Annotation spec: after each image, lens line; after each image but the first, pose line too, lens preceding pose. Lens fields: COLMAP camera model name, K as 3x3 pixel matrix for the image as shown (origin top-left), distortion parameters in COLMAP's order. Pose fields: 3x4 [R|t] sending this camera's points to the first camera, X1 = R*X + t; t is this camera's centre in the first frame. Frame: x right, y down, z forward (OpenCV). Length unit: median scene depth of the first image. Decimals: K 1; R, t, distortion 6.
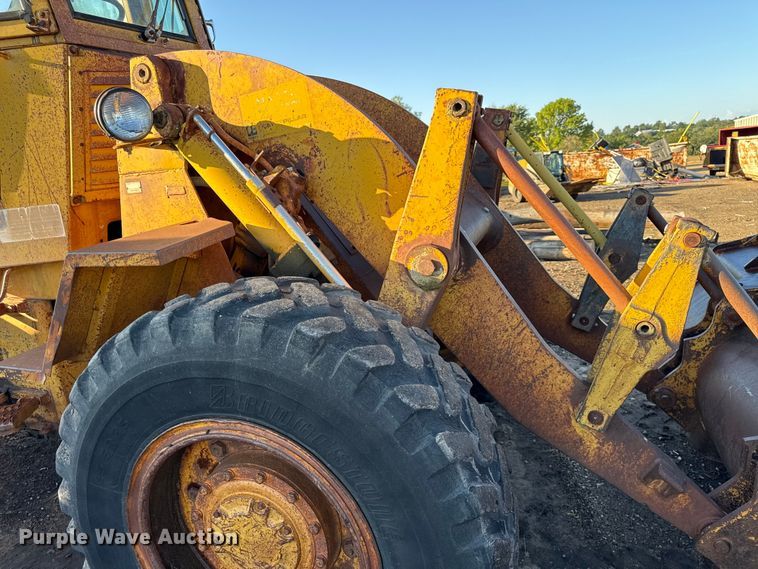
lens RADIAL K [[530.3, 0, 378.5], [0, 530.3, 279.2], [0, 0, 1]] dist [0.059542, -0.081265]
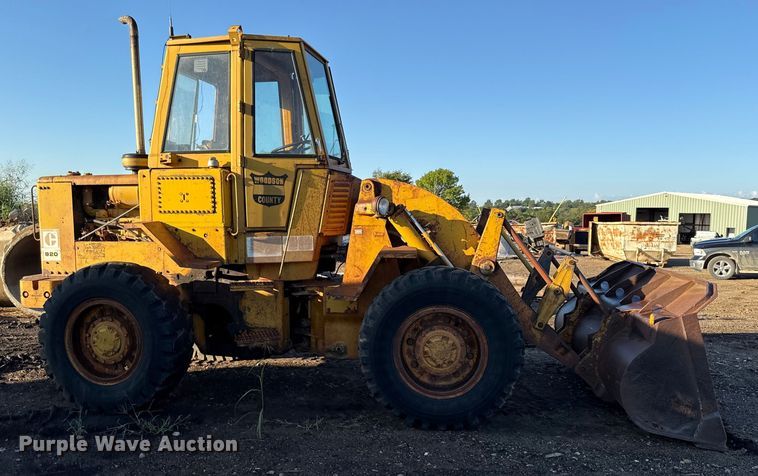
lens RADIAL K [[581.5, 0, 381.3], [0, 581.5, 268.5], [0, 0, 1]] dist [0.085987, -0.005090]
pose [[0.971741, 0.064222, 0.227145, -1.034493], [-0.033337, 0.989971, -0.137283, 0.380504], [-0.233683, 0.125832, 0.964136, -1.663486]]
